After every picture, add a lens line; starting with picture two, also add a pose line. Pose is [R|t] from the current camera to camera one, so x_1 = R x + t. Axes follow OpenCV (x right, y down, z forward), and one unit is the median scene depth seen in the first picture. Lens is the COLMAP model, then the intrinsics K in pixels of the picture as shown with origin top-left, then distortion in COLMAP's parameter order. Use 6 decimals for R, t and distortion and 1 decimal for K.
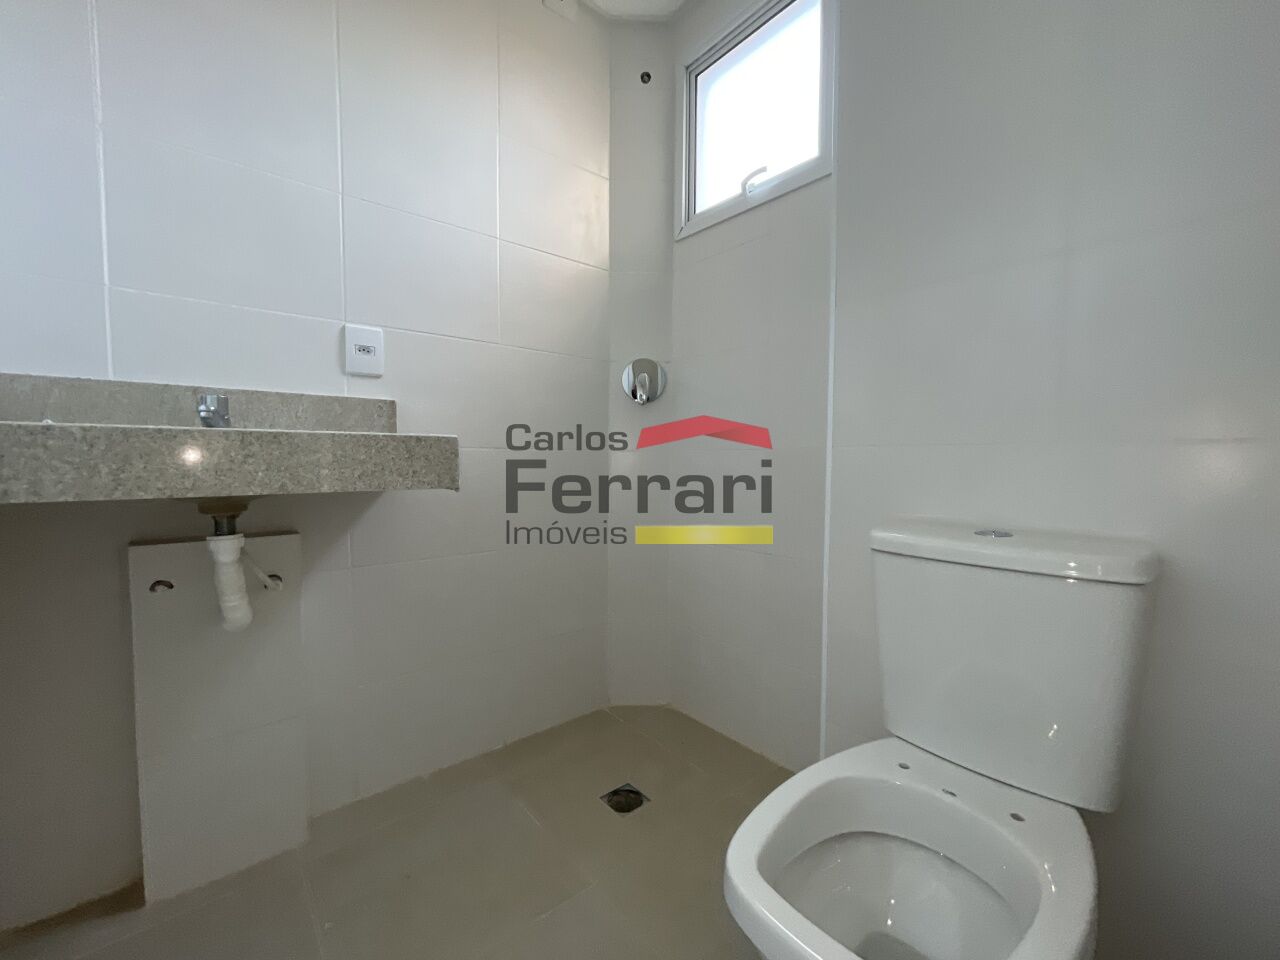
lens RADIAL K [[517.4, 0, 640.3], [0, 517.4, 478.6], [0, 0, 1]] dist [-0.002482, 0.001164]
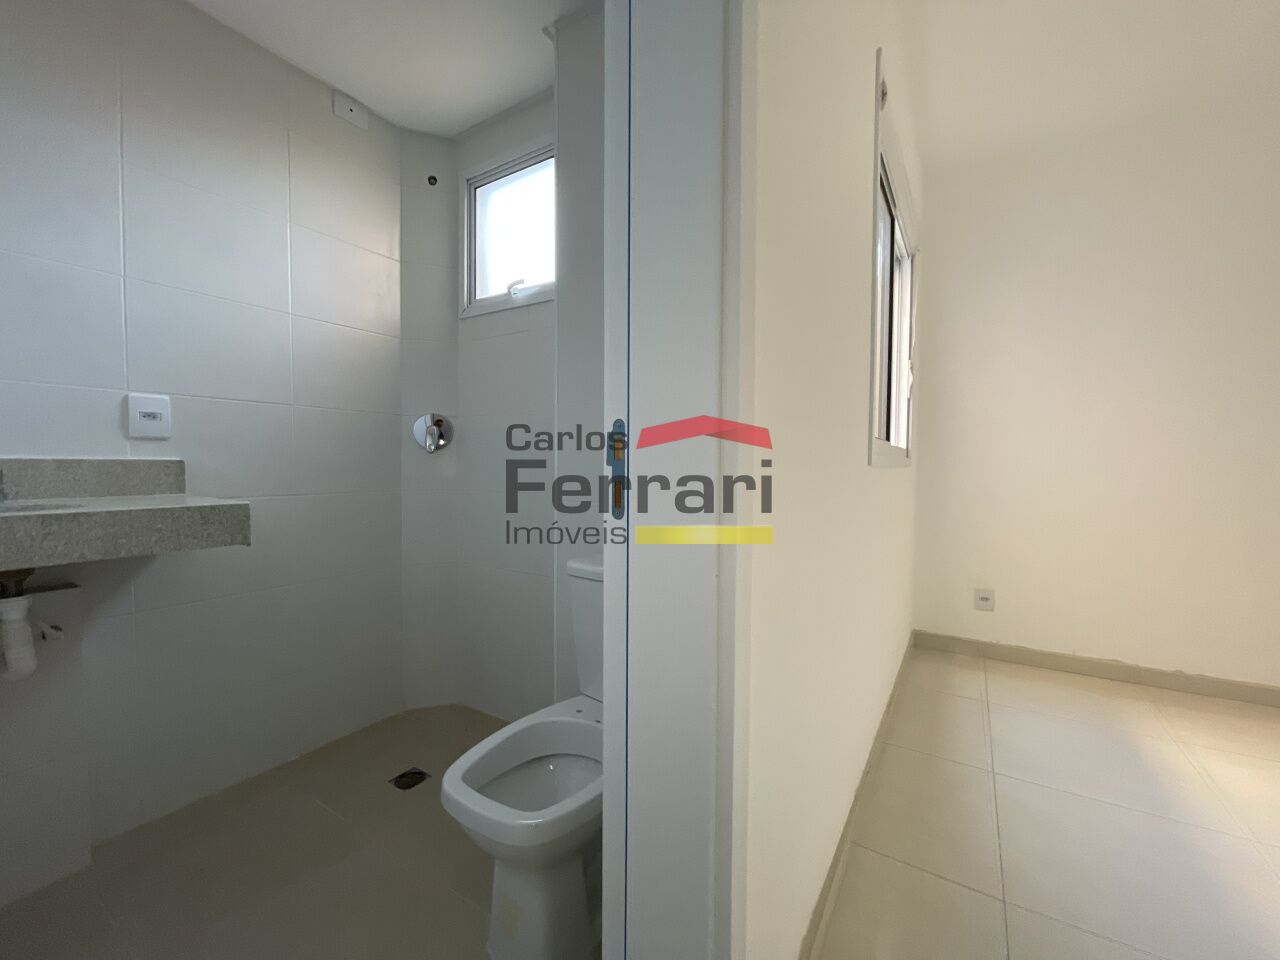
lens RADIAL K [[517.4, 0, 640.7], [0, 517.4, 480.9], [0, 0, 1]] dist [-0.002482, 0.001164]
pose [[0.952547, -0.007388, 0.304303, 0.145222], [0.007730, 0.999970, 0.000079, -0.108837], [-0.304295, 0.002277, 0.952575, -0.412393]]
